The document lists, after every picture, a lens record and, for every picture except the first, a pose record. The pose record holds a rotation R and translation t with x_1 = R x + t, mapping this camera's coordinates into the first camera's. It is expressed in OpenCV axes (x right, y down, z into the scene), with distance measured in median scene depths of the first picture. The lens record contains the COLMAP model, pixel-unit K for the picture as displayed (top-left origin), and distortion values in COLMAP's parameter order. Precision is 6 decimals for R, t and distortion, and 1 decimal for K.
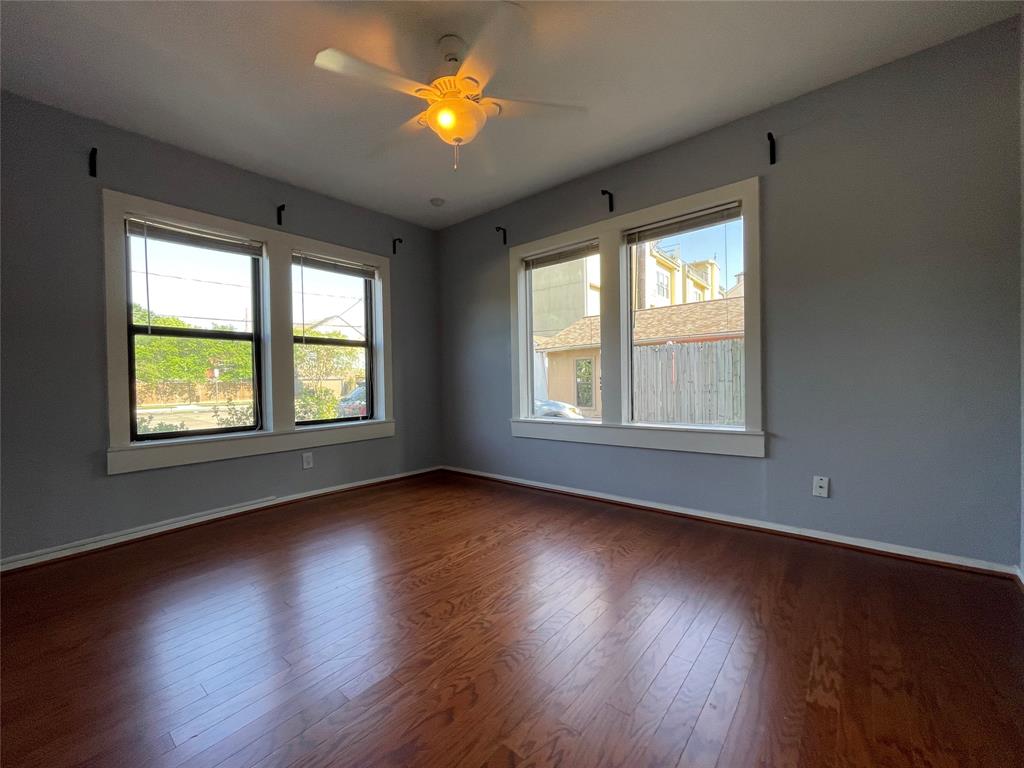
lens RADIAL K [[416.1, 0, 512.0], [0, 416.1, 384.0], [0, 0, 1]] dist [0.009731, -0.008524]
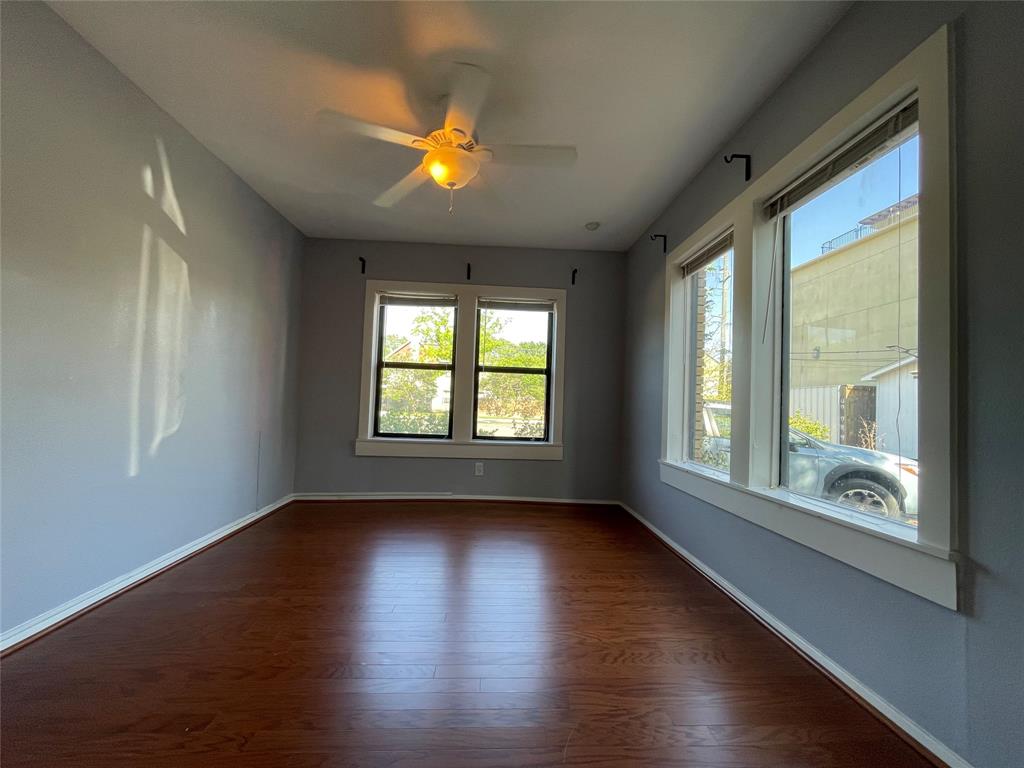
lens RADIAL K [[416.1, 0, 512.0], [0, 416.1, 384.0], [0, 0, 1]] dist [0.009731, -0.008524]
pose [[0.683068, 0.010562, -0.730278, 0.457761], [-0.055133, 0.997788, -0.037138, -0.021862], [0.728271, 0.065631, 0.682140, 0.242635]]
